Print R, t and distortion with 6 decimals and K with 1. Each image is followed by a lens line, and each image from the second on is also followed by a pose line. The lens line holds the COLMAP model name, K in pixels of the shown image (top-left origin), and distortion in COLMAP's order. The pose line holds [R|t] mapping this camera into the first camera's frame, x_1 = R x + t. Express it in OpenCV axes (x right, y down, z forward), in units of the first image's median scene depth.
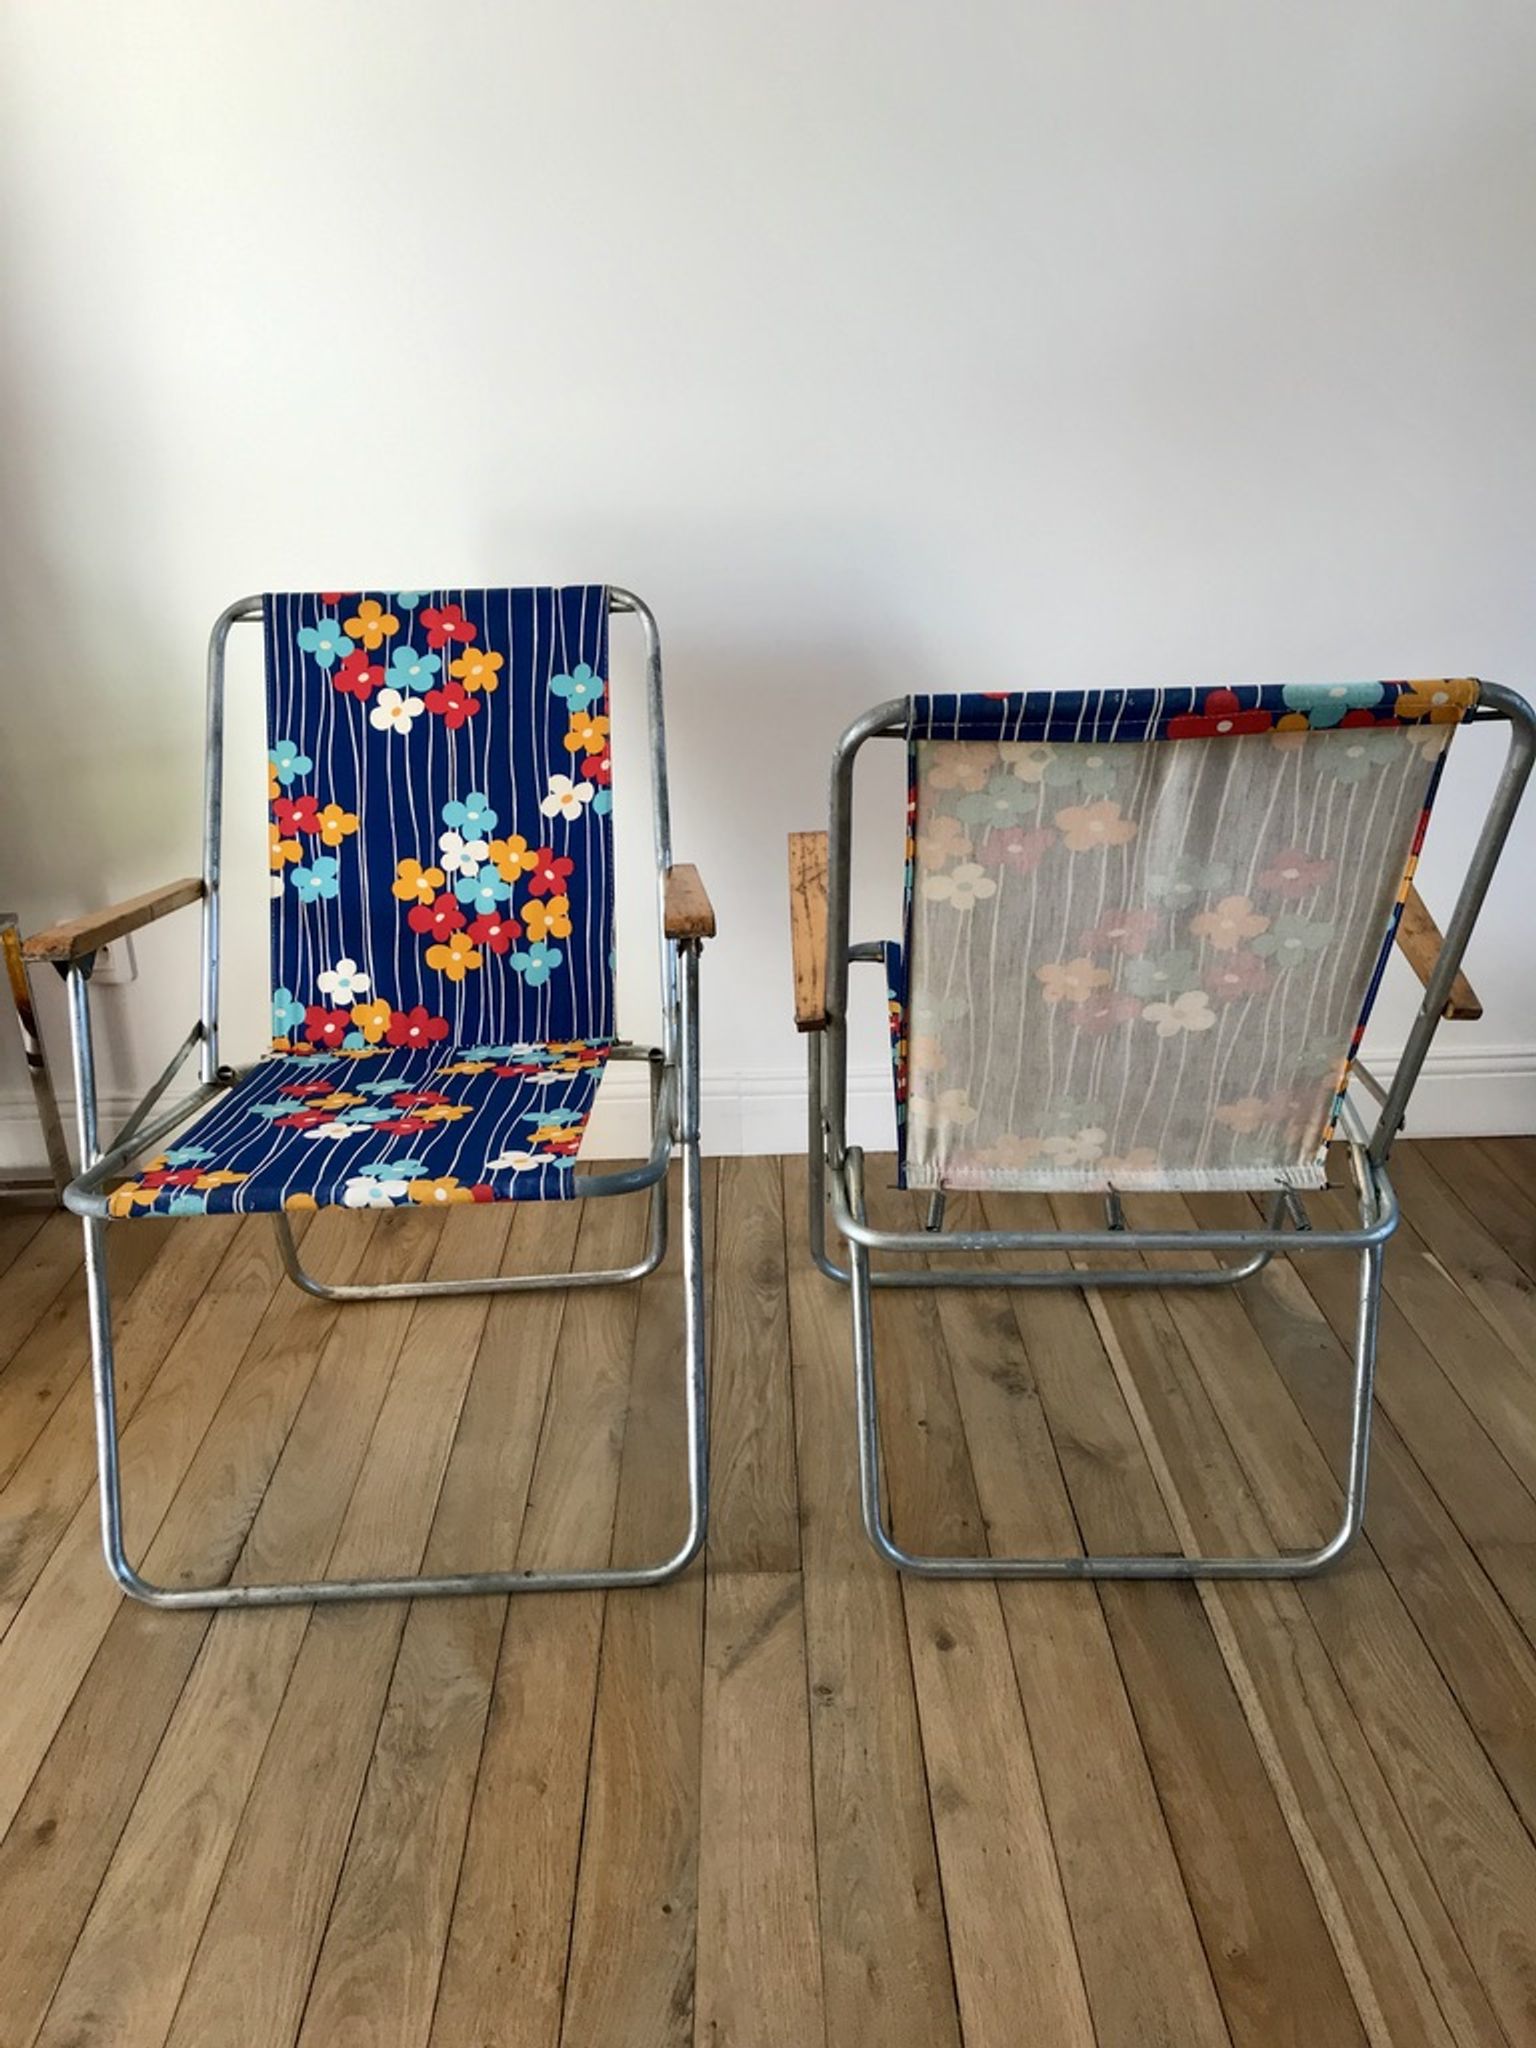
lens RADIAL K [[1641.5, 0, 780.1], [0, 1641.5, 1013.7], [0, 0, 1]] dist [0.057631, -0.066894]
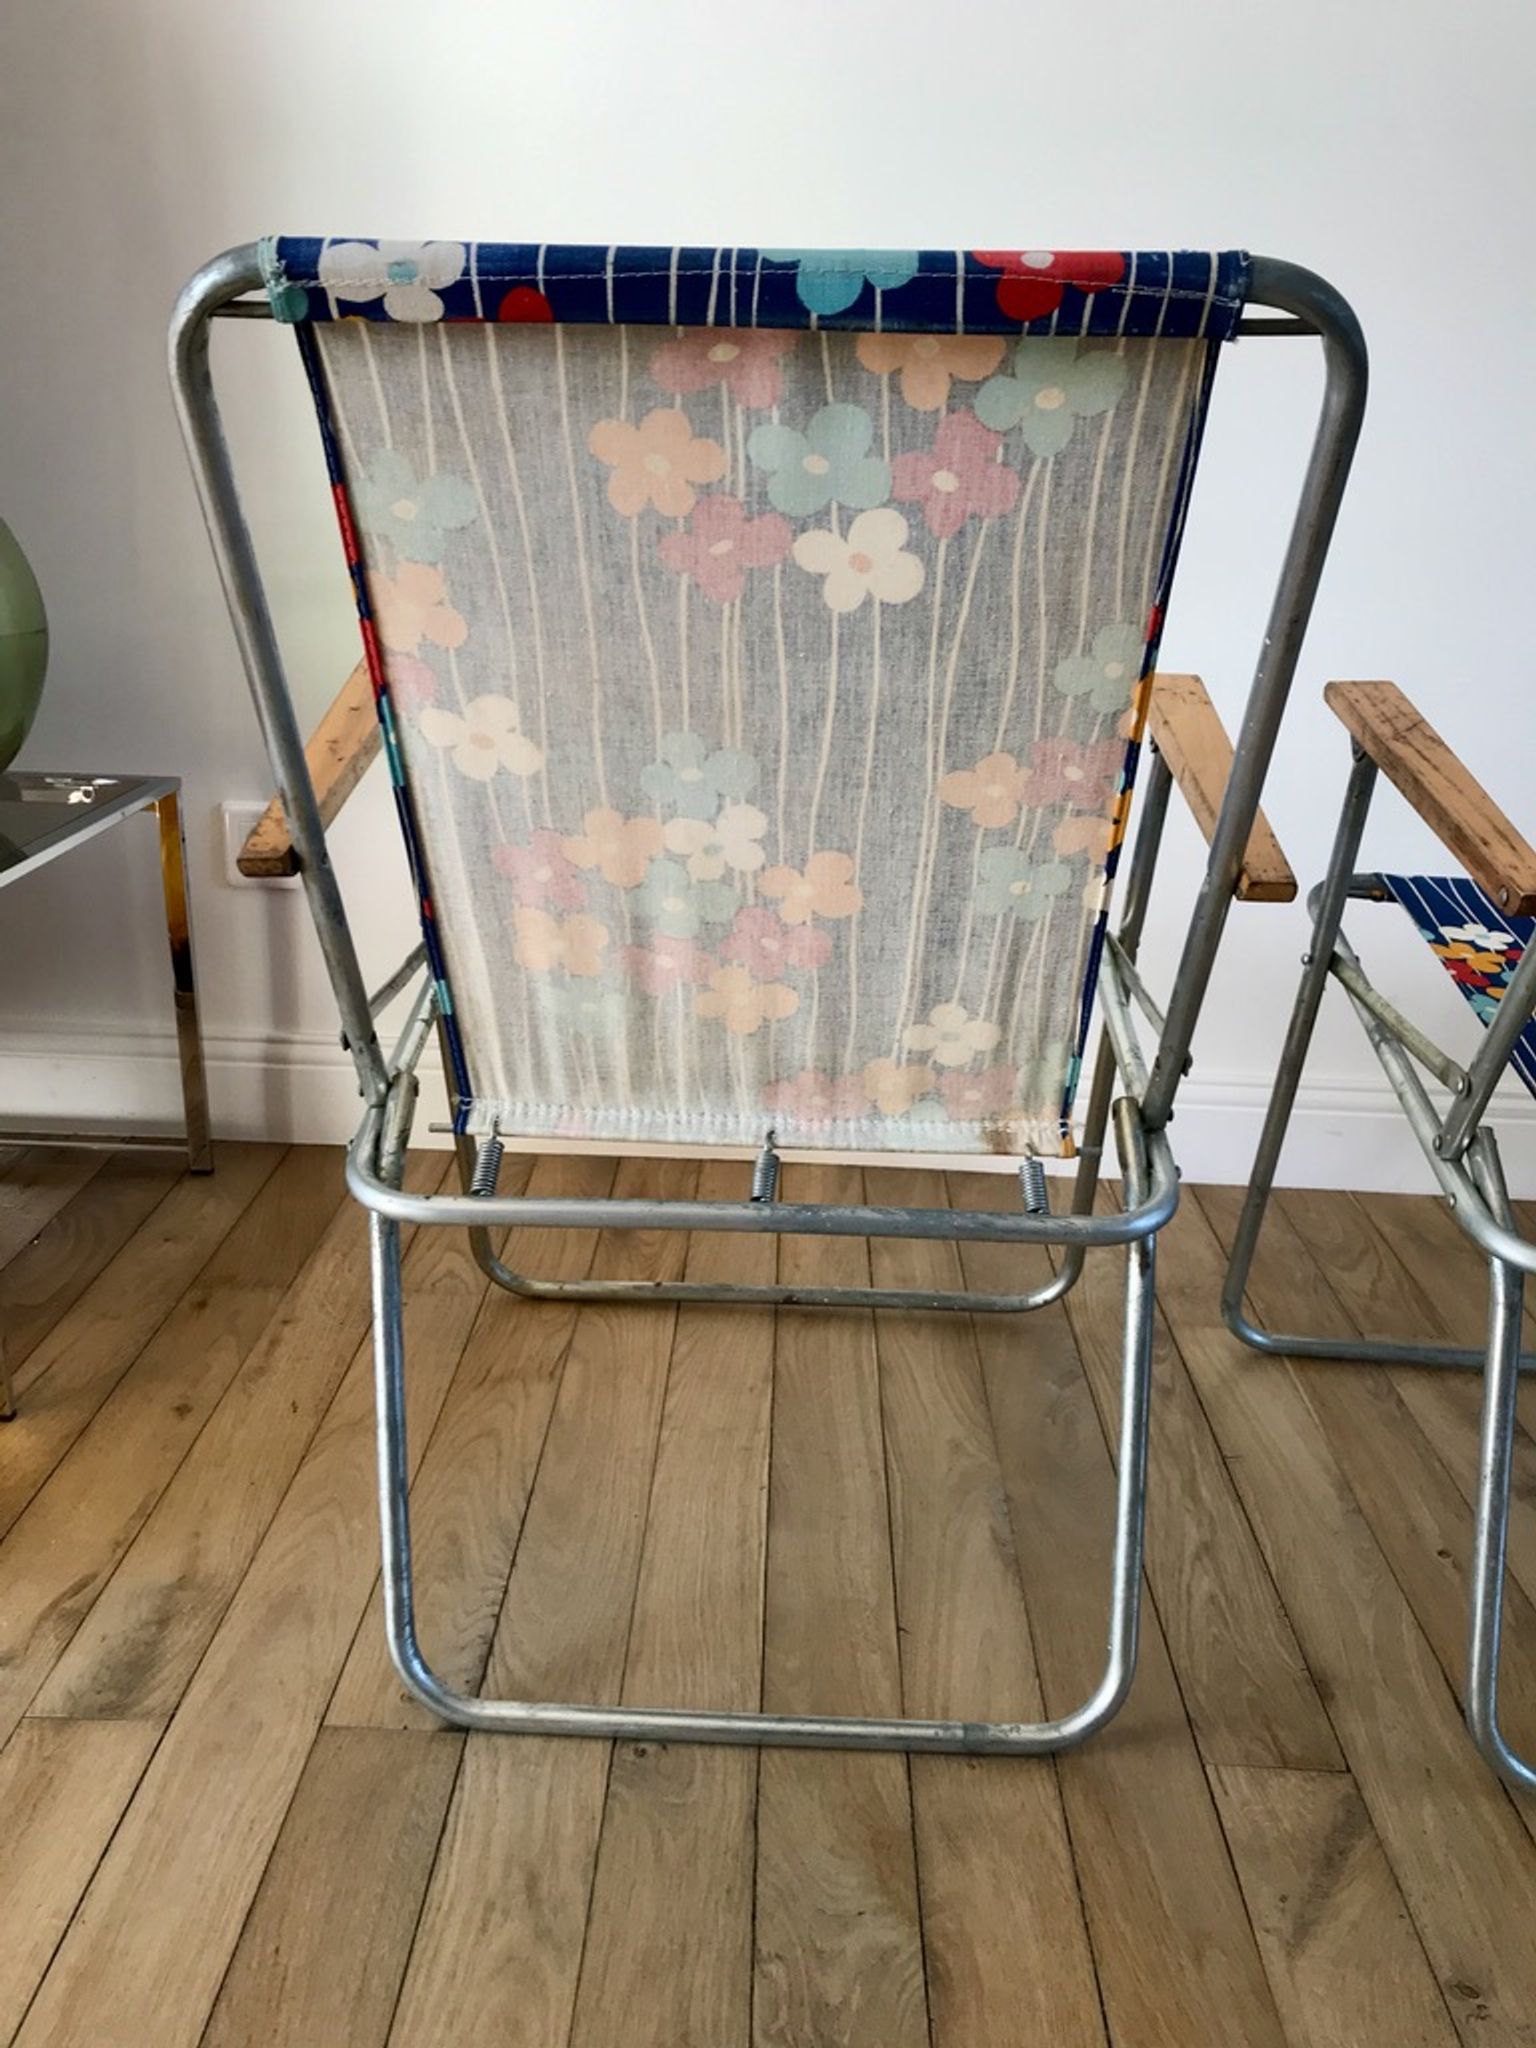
lens RADIAL K [[1641.5, 0, 774.1], [0, 1641.5, 1017.5], [0, 0, 1]] dist [0.057631, -0.066894]
pose [[0.997107, 0.073481, -0.019467, -0.197143], [-0.074334, 0.996100, -0.047535, 0.078897], [0.015899, 0.048844, 0.998680, 0.292968]]
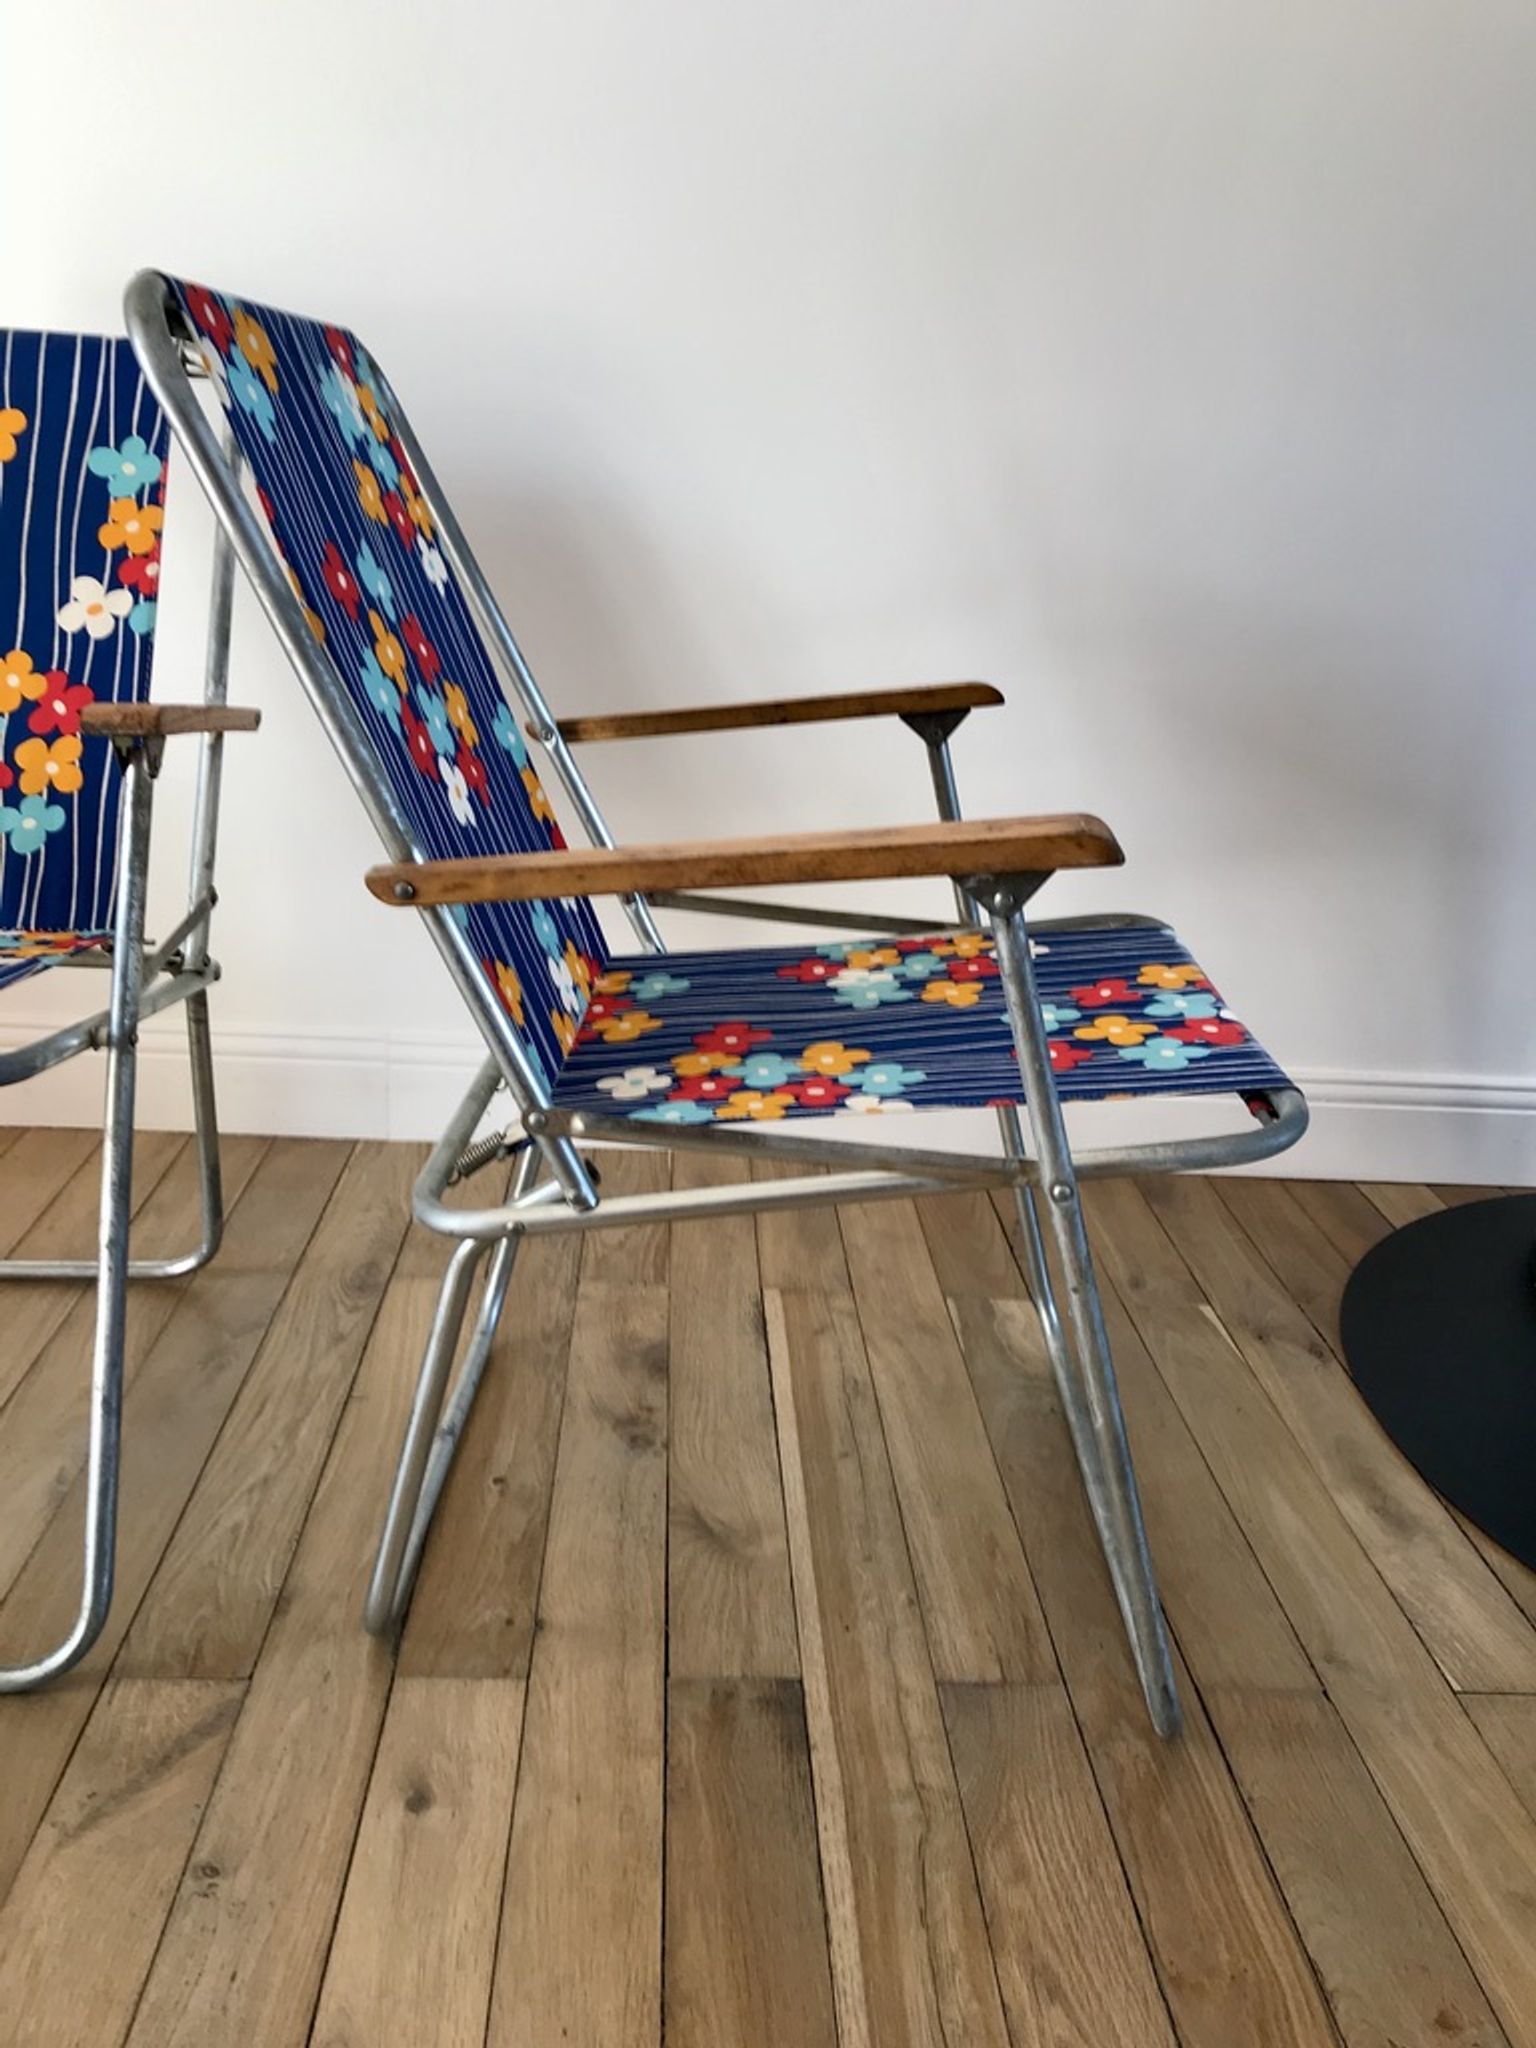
lens RADIAL K [[1641.5, 0, 769.6], [0, 1641.5, 1019.7], [0, 0, 1]] dist [0.057631, -0.066894]
pose [[0.995733, 0.073191, 0.056198, 0.151246], [-0.070790, 0.996538, -0.043589, 0.067522], [-0.059193, 0.039424, 0.997468, 0.251786]]
